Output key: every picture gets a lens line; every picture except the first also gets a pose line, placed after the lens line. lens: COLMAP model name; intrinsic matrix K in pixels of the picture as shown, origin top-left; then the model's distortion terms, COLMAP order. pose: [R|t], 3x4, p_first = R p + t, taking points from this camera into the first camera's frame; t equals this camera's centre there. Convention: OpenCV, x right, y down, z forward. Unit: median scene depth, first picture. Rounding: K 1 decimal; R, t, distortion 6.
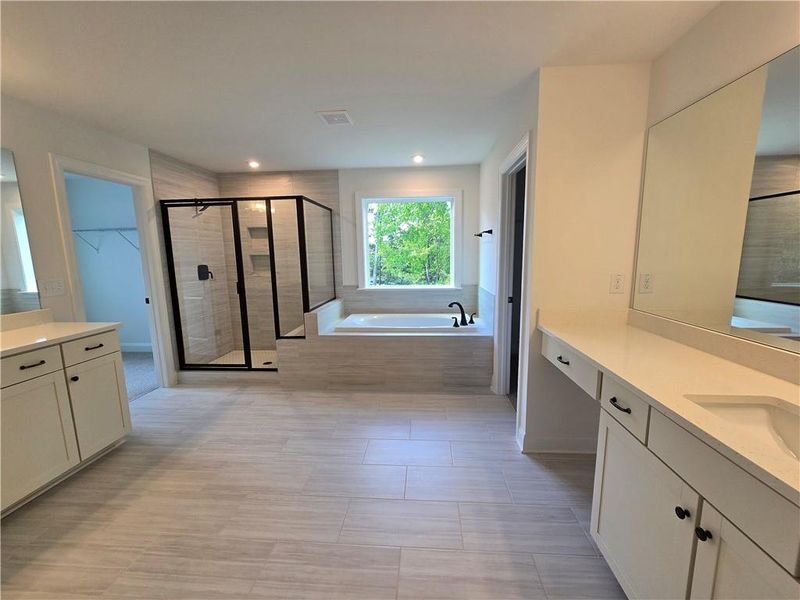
lens RADIAL K [[329.7, 0, 402.7], [0, 329.7, 301.0], [0, 0, 1]] dist [0.000202, -0.001174]
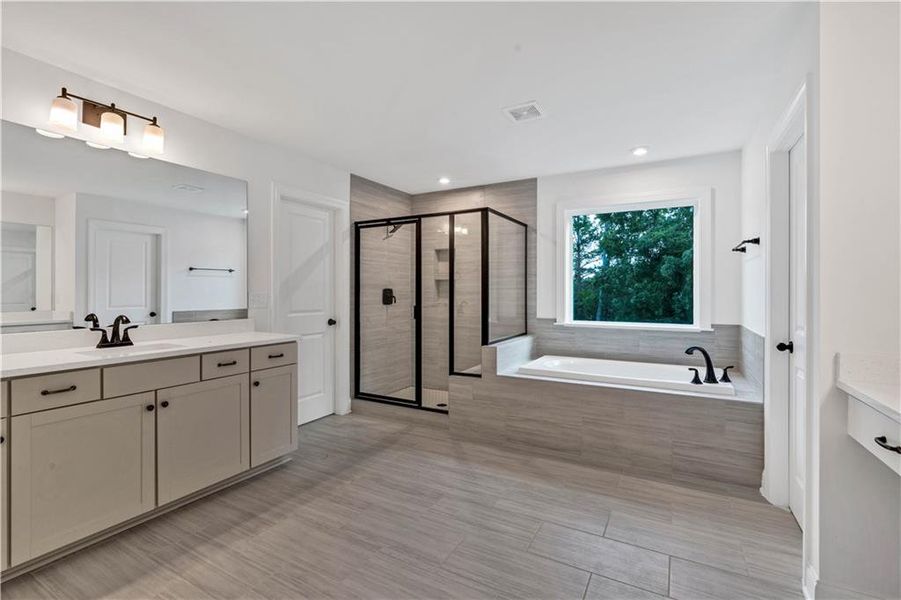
lens RADIAL K [[408.6, 0, 451.1], [0, 408.6, 293.2], [0, 0, 1]] dist [-0.009134, 0.002928]
pose [[0.906051, 0.018500, -0.422764, 0.067597], [-0.077267, 0.989481, -0.122296, 0.042998], [0.416055, 0.143472, 0.897950, 0.039831]]
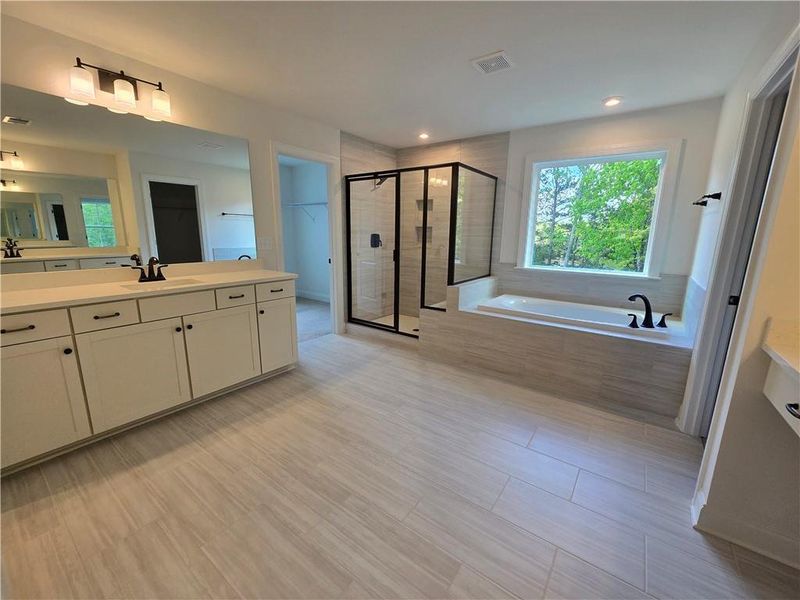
lens RADIAL K [[329.7, 0, 402.5], [0, 329.7, 300.6], [0, 0, 1]] dist [0.000202, -0.001174]
pose [[0.849268, 0.136965, -0.509887, 0.105650], [-0.106097, 0.990337, 0.089307, 0.008266], [0.517192, -0.021749, 0.855593, 0.106353]]
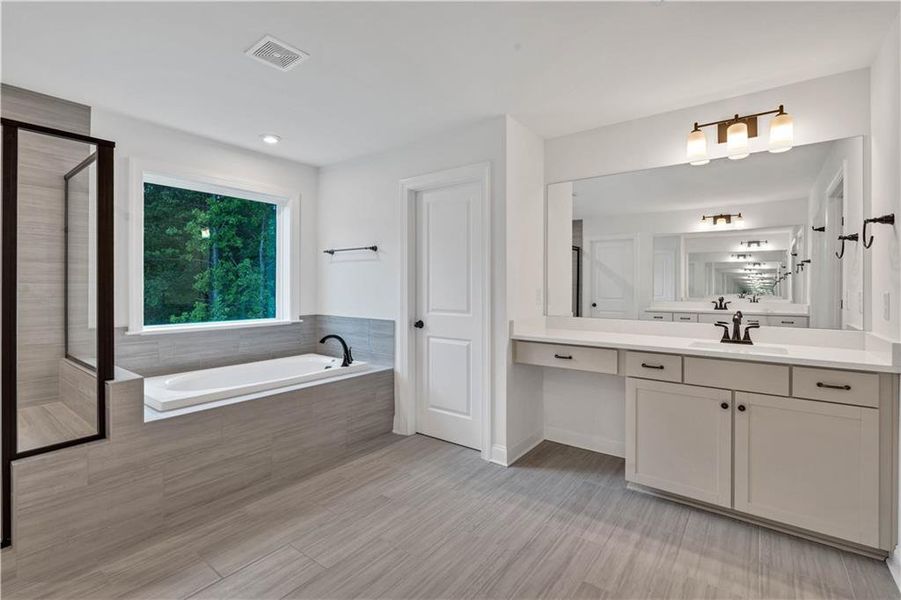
lens RADIAL K [[408.6, 0, 449.3], [0, 408.6, 285.2], [0, 0, 1]] dist [-0.009134, 0.002928]
pose [[0.547005, 0.020871, 0.836869, -0.592231], [0.111243, 0.989011, -0.097377, 0.012492], [-0.829705, 0.146362, 0.538672, 0.304183]]
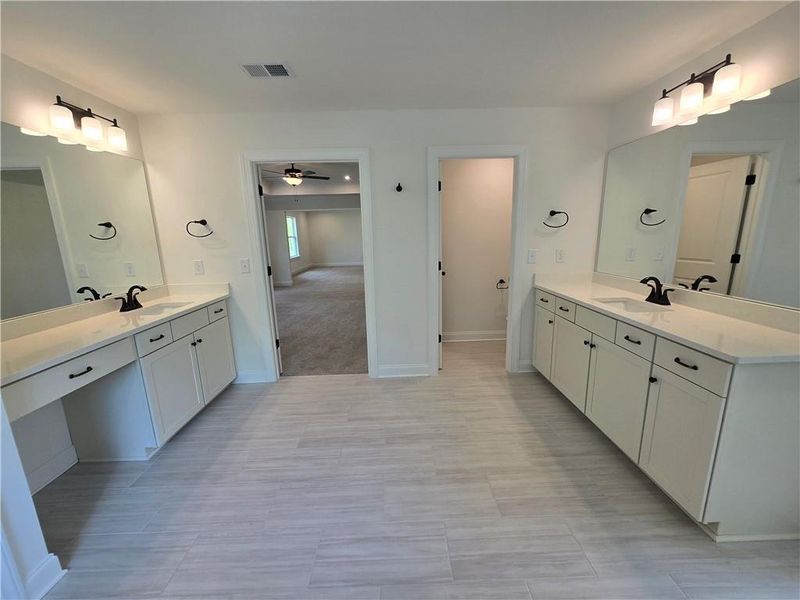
lens RADIAL K [[329.7, 0, 400.6], [0, 329.7, 302.1], [0, 0, 1]] dist [0.000202, -0.001174]
pose [[-0.995127, 0.057627, -0.080013, -0.197475], [0.026303, 0.937181, 0.347851, -0.177930], [0.095032, 0.344052, -0.934129, 1.124680]]
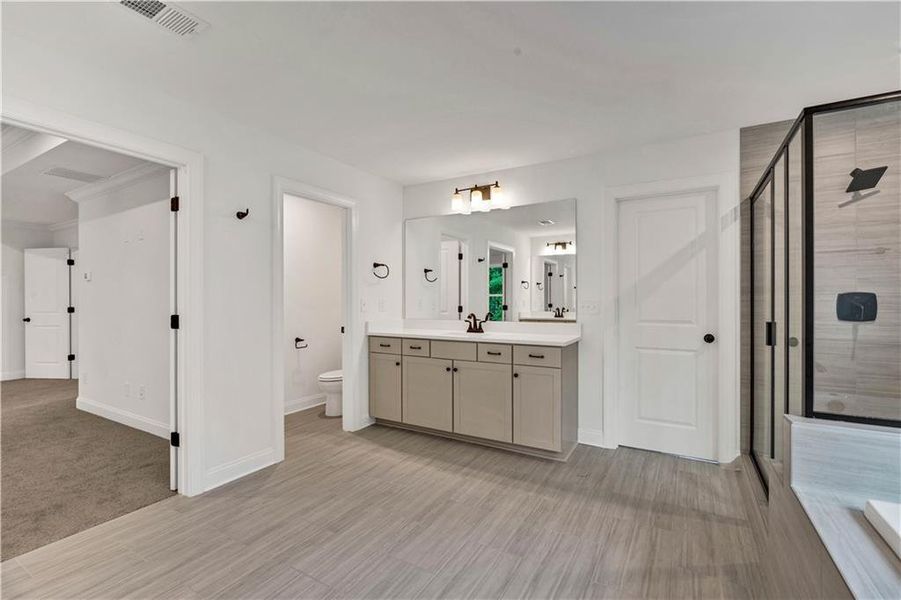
lens RADIAL K [[408.6, 0, 453.2], [0, 408.6, 297.0], [0, 0, 1]] dist [-0.009134, 0.002928]
pose [[-0.441615, 0.013872, -0.897097, 0.338099], [-0.121830, 0.989692, 0.075277, -0.098972], [0.888895, 0.142537, -0.435373, 0.961556]]
